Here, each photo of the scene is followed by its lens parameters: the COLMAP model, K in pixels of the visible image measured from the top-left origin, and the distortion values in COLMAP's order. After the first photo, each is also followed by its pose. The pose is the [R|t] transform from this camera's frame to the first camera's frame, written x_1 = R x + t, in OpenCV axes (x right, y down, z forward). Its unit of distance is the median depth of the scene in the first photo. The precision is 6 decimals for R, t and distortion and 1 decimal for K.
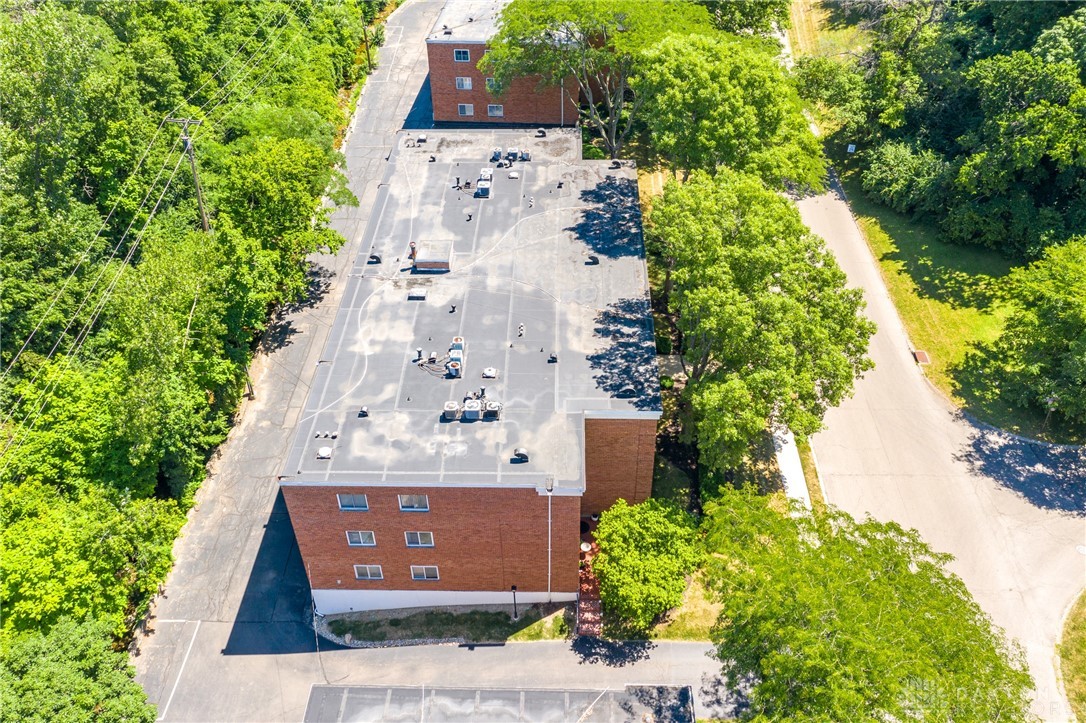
lens RADIAL K [[885.3, 0, 543.0], [0, 885.3, 361.5], [0, 0, 1]] dist [-0.001098, 0.010601]
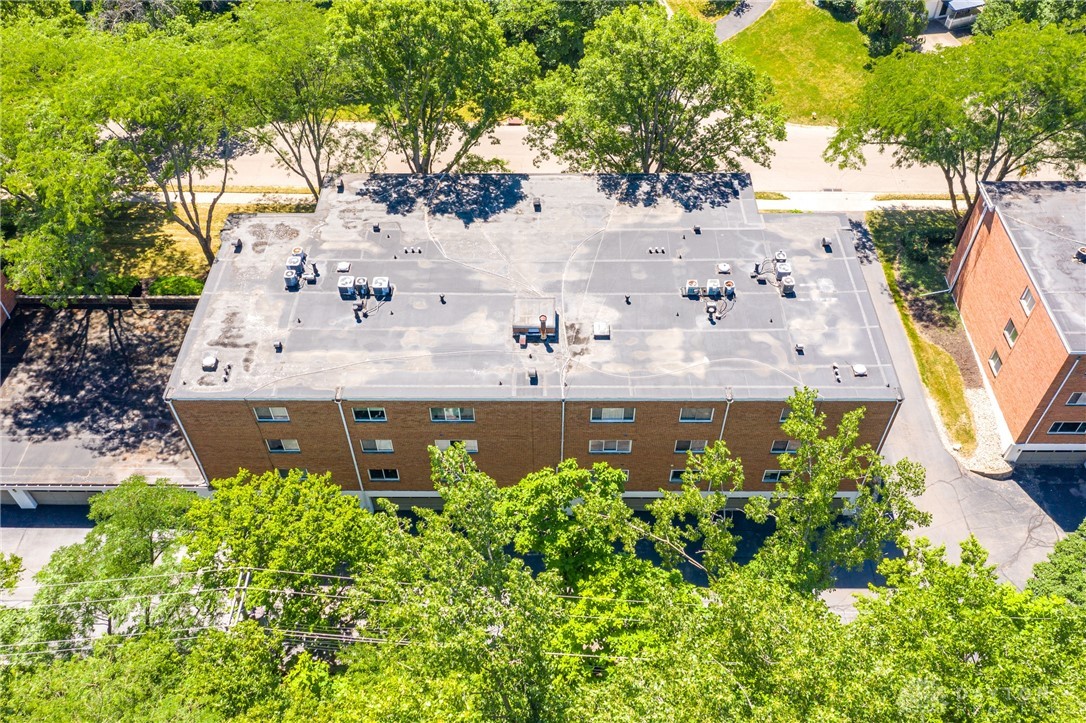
lens RADIAL K [[903.1, 0, 539.3], [0, 903.1, 358.6], [0, 0, 1]] dist [0.003117, 0.001379]
pose [[-0.016816, -0.739616, 0.672819, -0.777697], [0.654028, 0.500849, 0.566919, -0.622071], [-0.756283, 0.449576, 0.475307, 0.630334]]
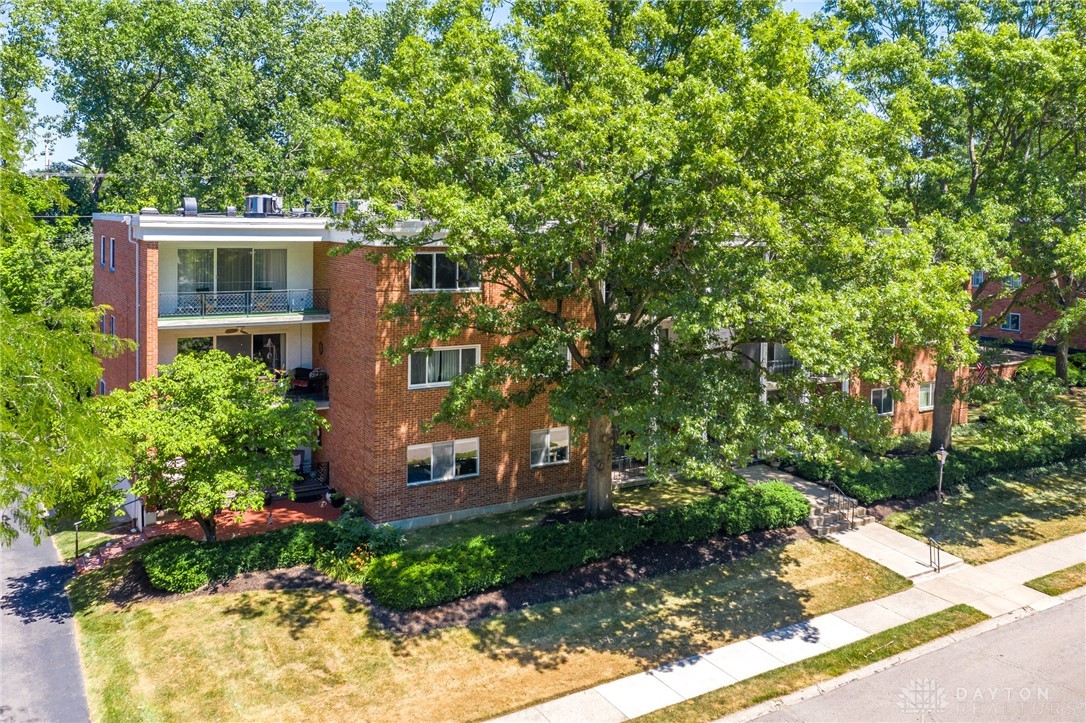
lens RADIAL K [[965.4, 0, 566.4], [0, 965.4, 253.3], [0, 0, 1]] dist [0.013064, 0.001285]
pose [[0.567050, 0.079256, -0.819862, 0.575717], [-0.561006, 0.765961, -0.313969, 0.162449], [0.603098, 0.637983, 0.478801, 0.688567]]
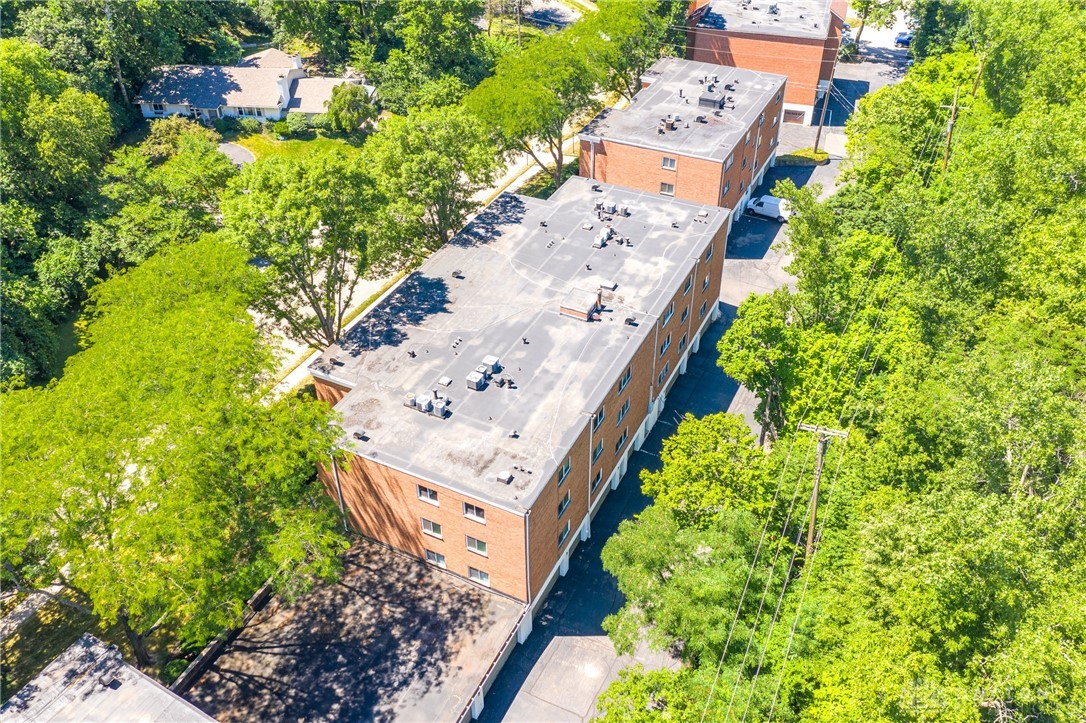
lens RADIAL K [[903.1, 0, 539.3], [0, 903.1, 358.6], [0, 0, 1]] dist [0.003117, 0.001379]
pose [[-0.907867, -0.237874, 0.345244, -0.507273], [0.288002, 0.244591, 0.925867, -1.226646], [-0.304683, 0.939995, -0.153548, 1.318575]]
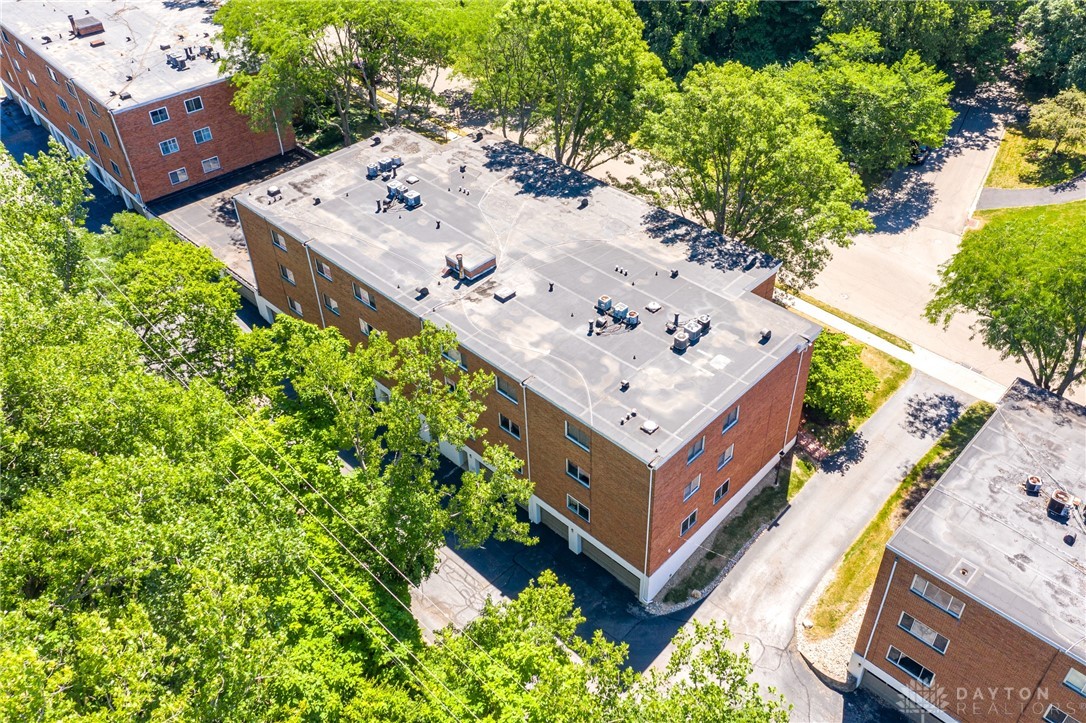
lens RADIAL K [[897.3, 0, 577.8], [0, 897.3, 360.2], [0, 0, 1]] dist [-0.005383, 0.000362]
pose [[0.659624, -0.477322, 0.580568, -0.695542], [0.484002, 0.860730, 0.157751, -0.130842], [-0.575011, 0.176940, 0.798783, 0.185130]]
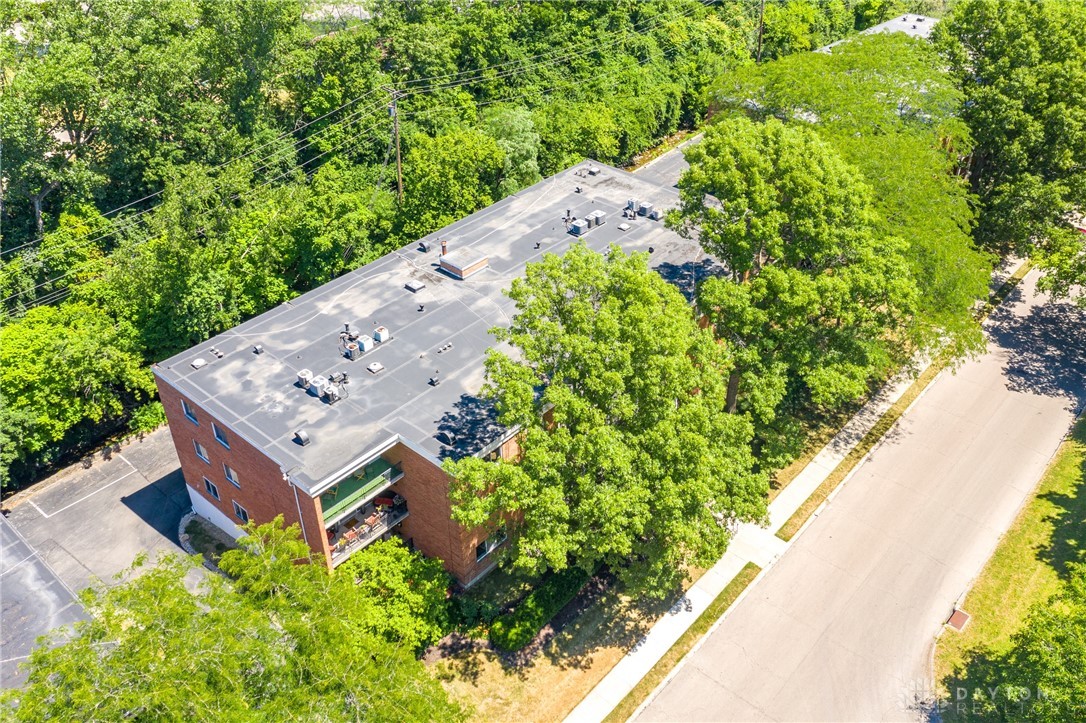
lens RADIAL K [[911.1, 0, 557.3], [0, 911.1, 359.7], [0, 0, 1]] dist [0.001429, 0.000356]
pose [[0.773298, 0.375880, -0.510611, 0.562668], [-0.414742, 0.909013, 0.041049, -0.111561], [0.479582, 0.180028, 0.858831, 0.187364]]
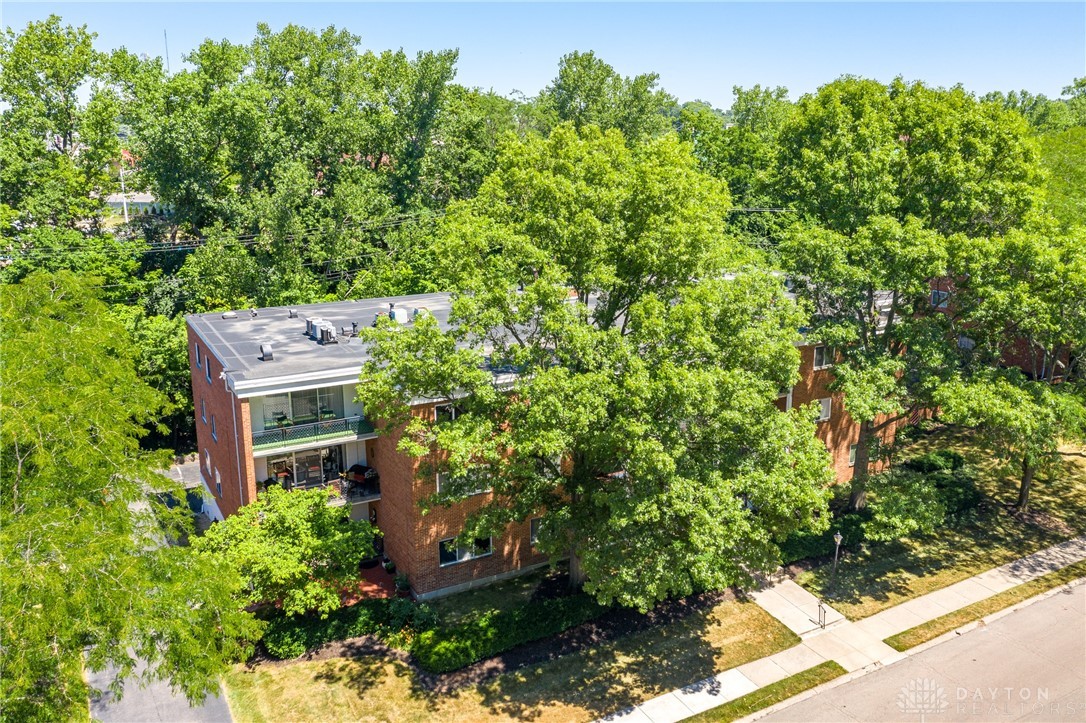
lens RADIAL K [[898.8, 0, 553.9], [0, 898.8, 363.6], [0, 0, 1]] dist [0.009509, -0.013732]
pose [[0.518580, 0.238697, -0.821035, 0.671145], [-0.562778, 0.818202, -0.117587, 0.049397], [0.643704, 0.523039, 0.558637, 0.566711]]
